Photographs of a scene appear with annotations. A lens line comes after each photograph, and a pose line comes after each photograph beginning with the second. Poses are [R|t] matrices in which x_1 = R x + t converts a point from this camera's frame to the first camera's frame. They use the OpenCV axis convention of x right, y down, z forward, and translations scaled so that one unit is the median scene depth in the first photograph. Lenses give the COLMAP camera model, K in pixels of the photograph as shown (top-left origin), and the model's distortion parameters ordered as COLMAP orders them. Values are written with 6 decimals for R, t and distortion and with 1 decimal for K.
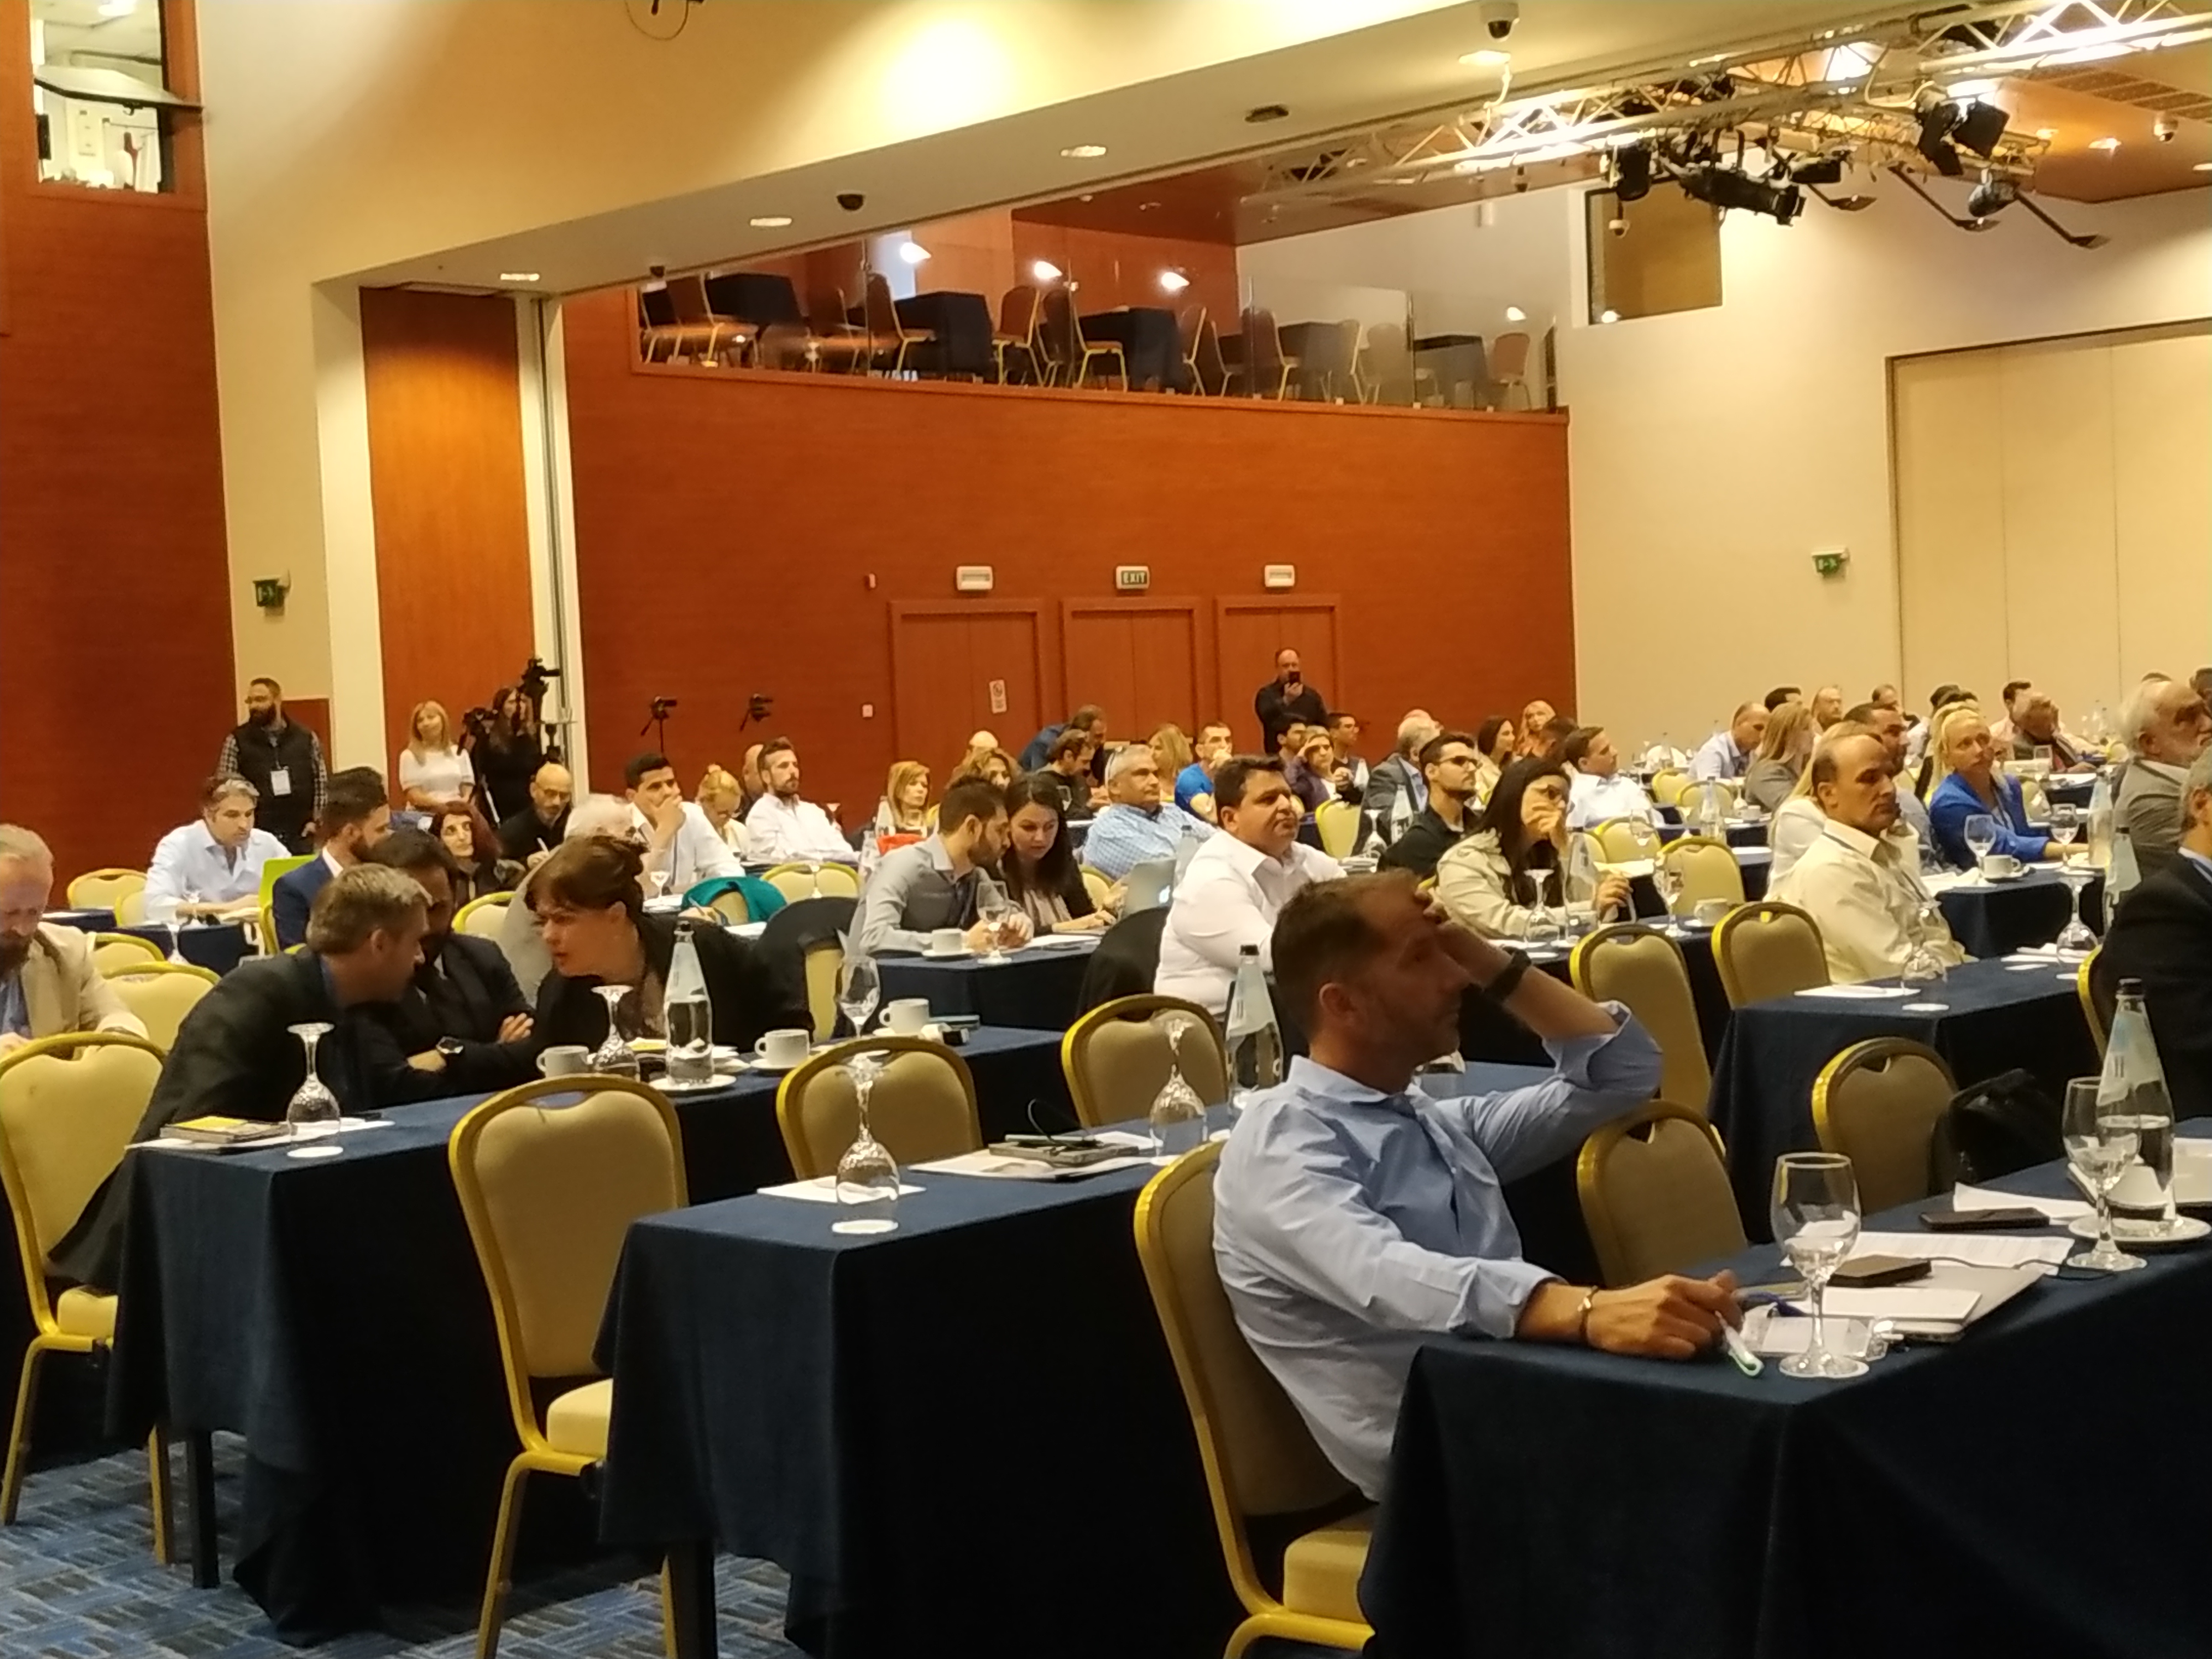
lens RADIAL K [[2954.2, 0, 1097.7], [0, 2954.2, 819.1], [0, 0, 1]] dist [0.198825, -0.675199]
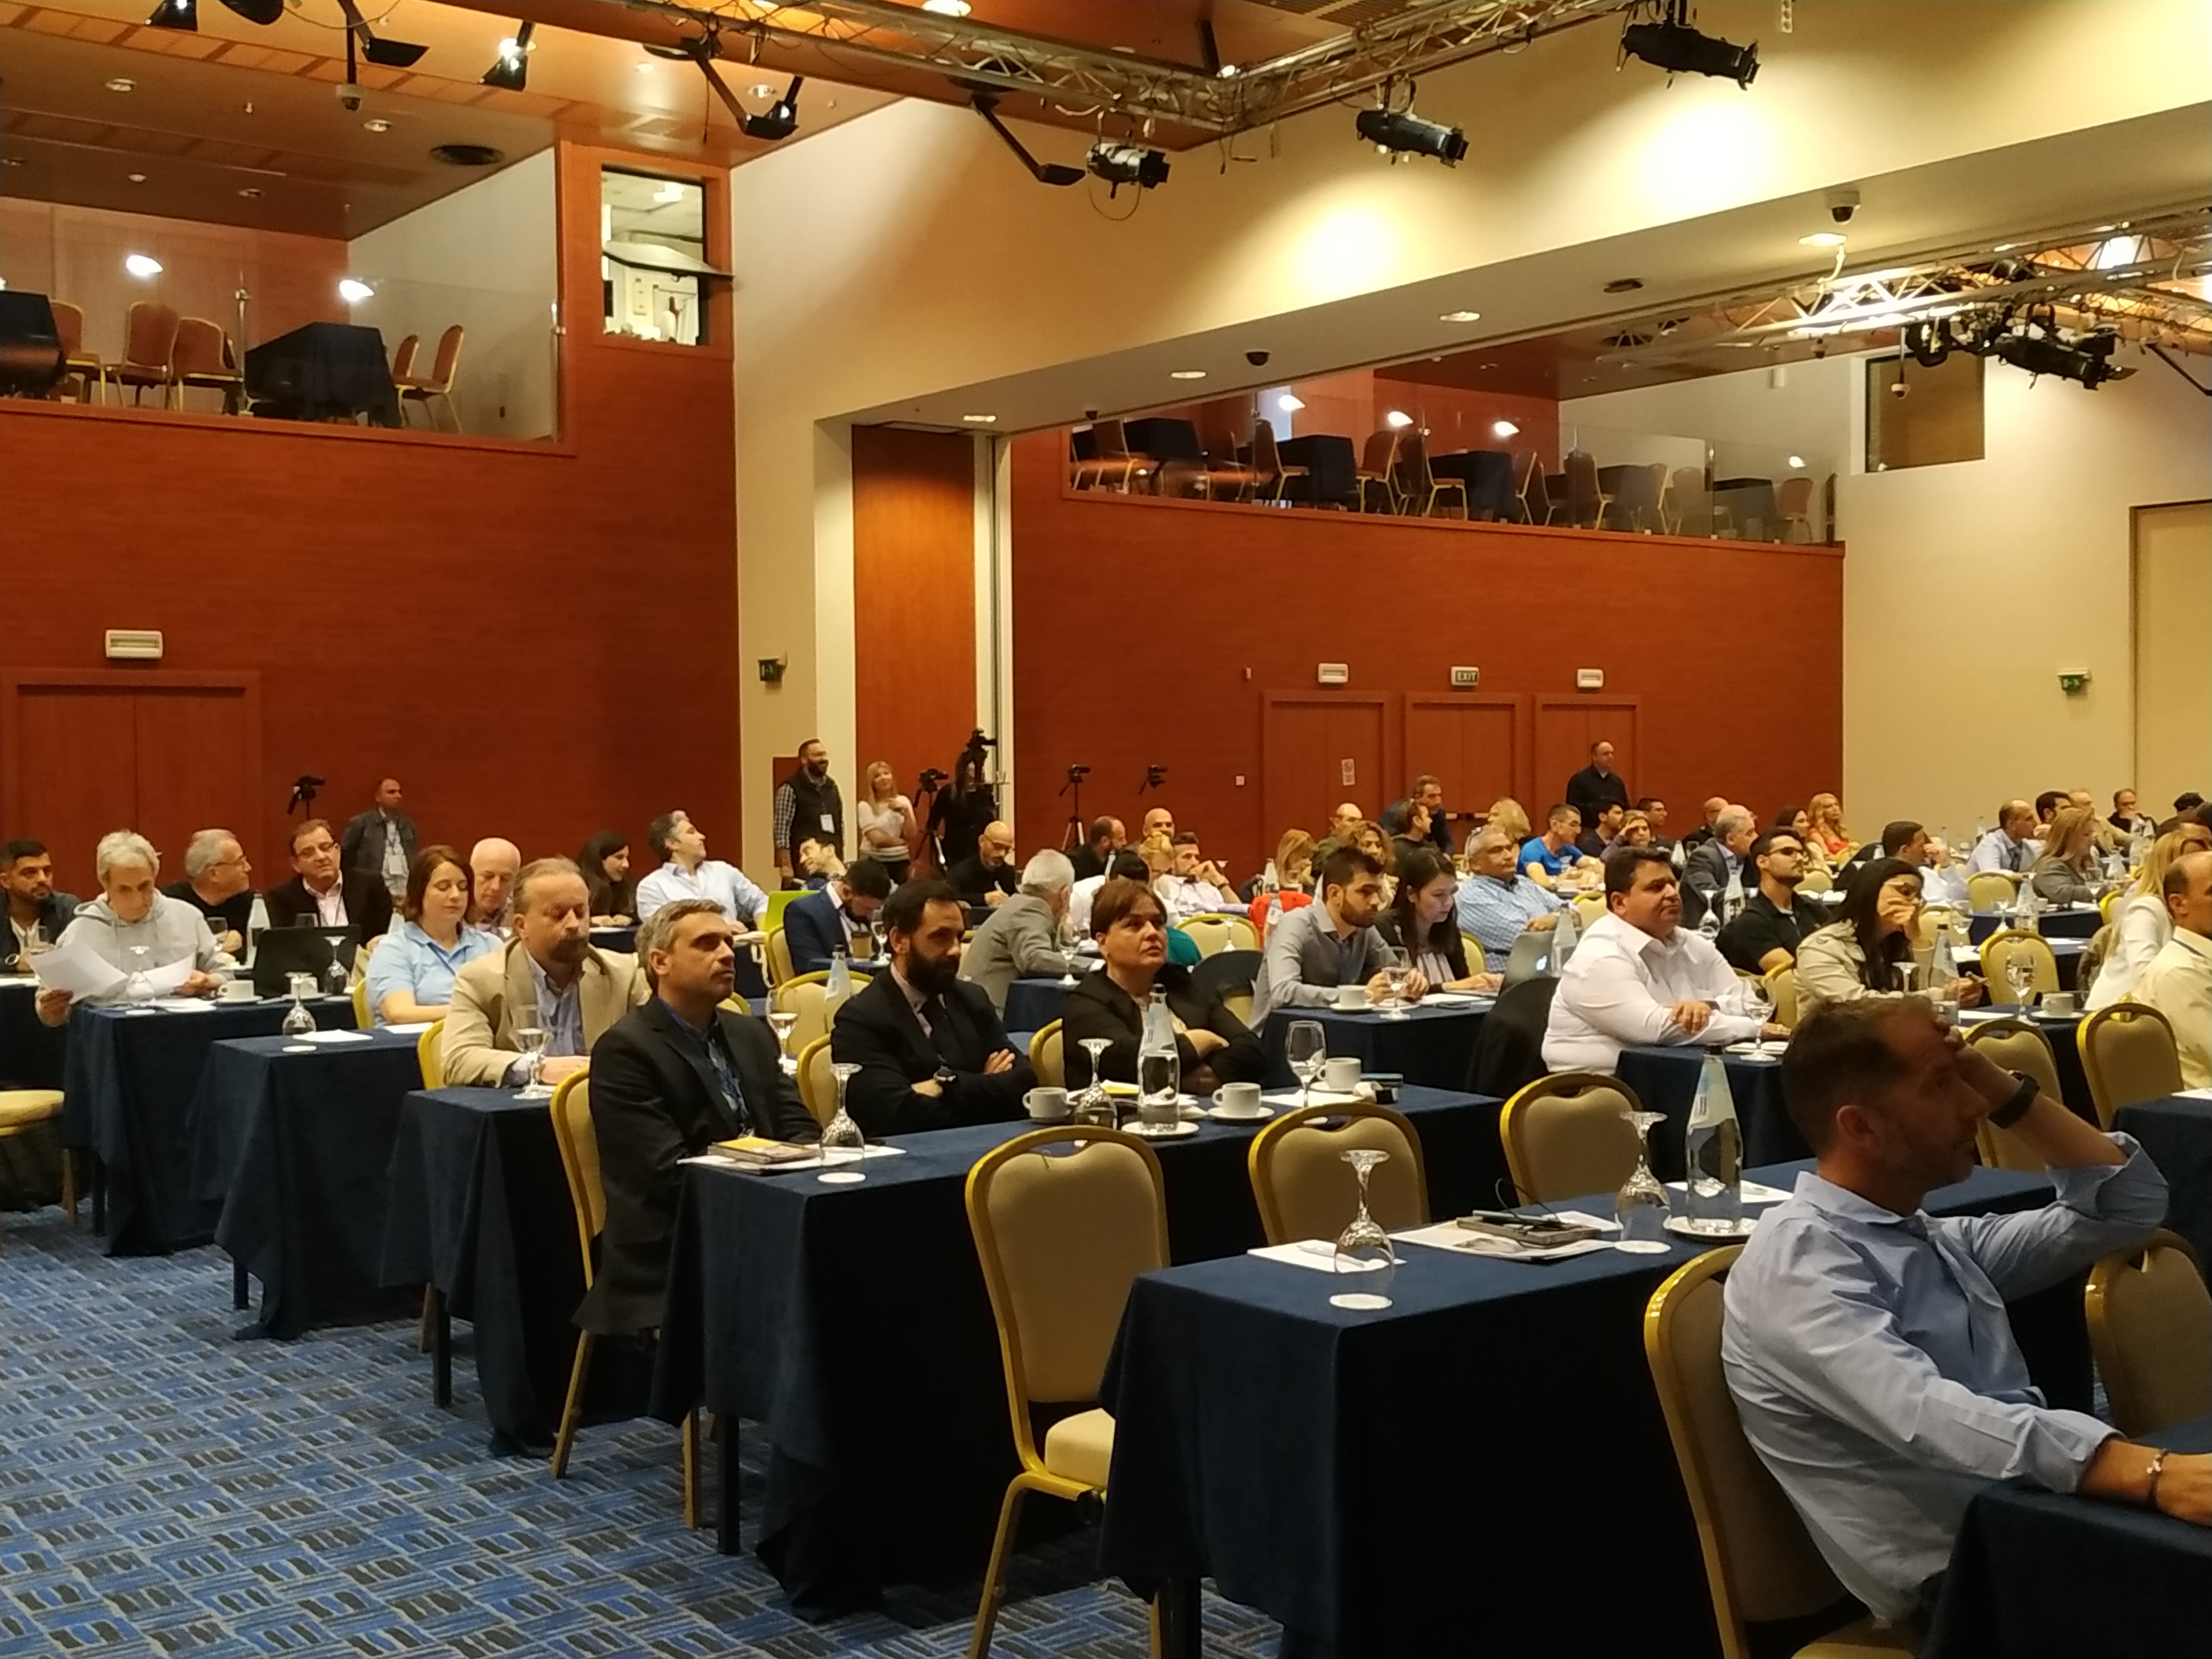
lens RADIAL K [[2400.6, 0, 1103.9], [0, 2400.6, 840.7], [0, 0, 1]] dist [0.165455, -0.508648]
pose [[0.991675, 0.039525, -0.122552, -0.016291], [-0.040692, 0.999147, -0.007035, -0.004056], [0.122170, 0.011964, 0.992437, 0.029809]]
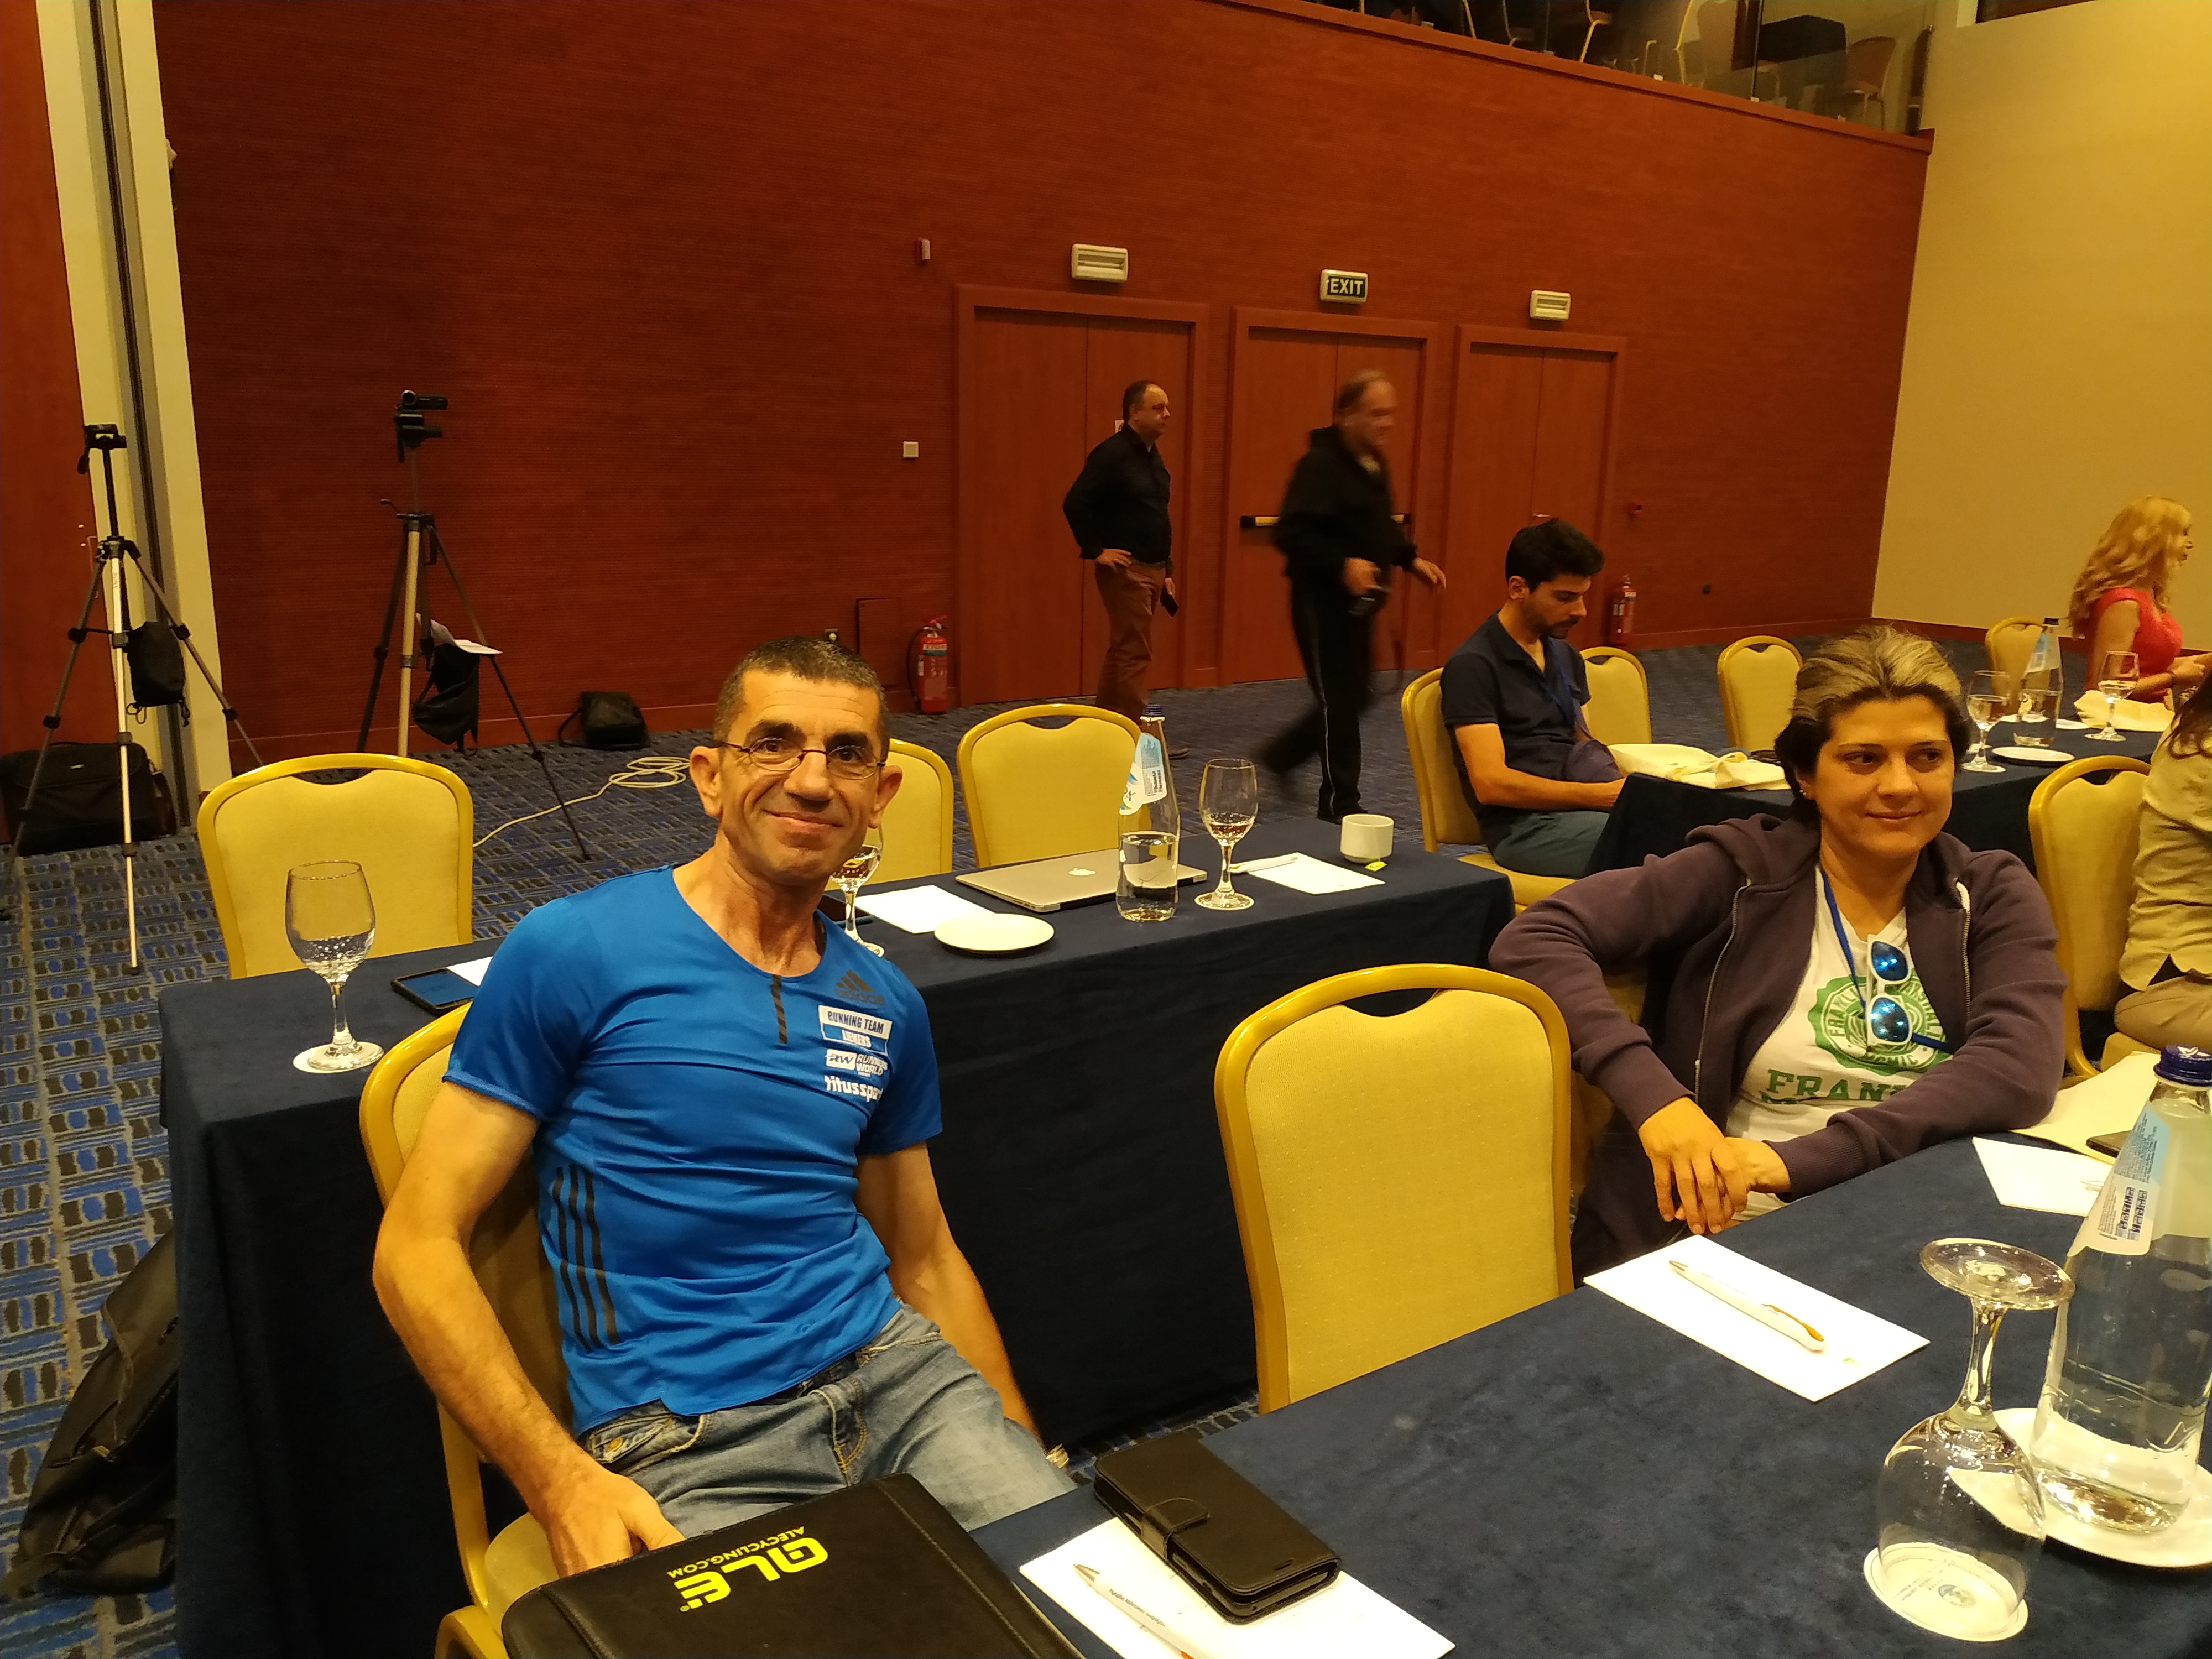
lens RADIAL K [[1628.6, 0, 1071.6], [0, 1628.6, 829.0], [0, 0, 1]] dist [0.007579, -0.008983]
pose [[0.977444, 0.103953, -0.183842, 0.051085], [-0.068437, 0.979407, 0.189942, -0.033856], [0.199801, -0.173076, 0.964429, 0.868925]]
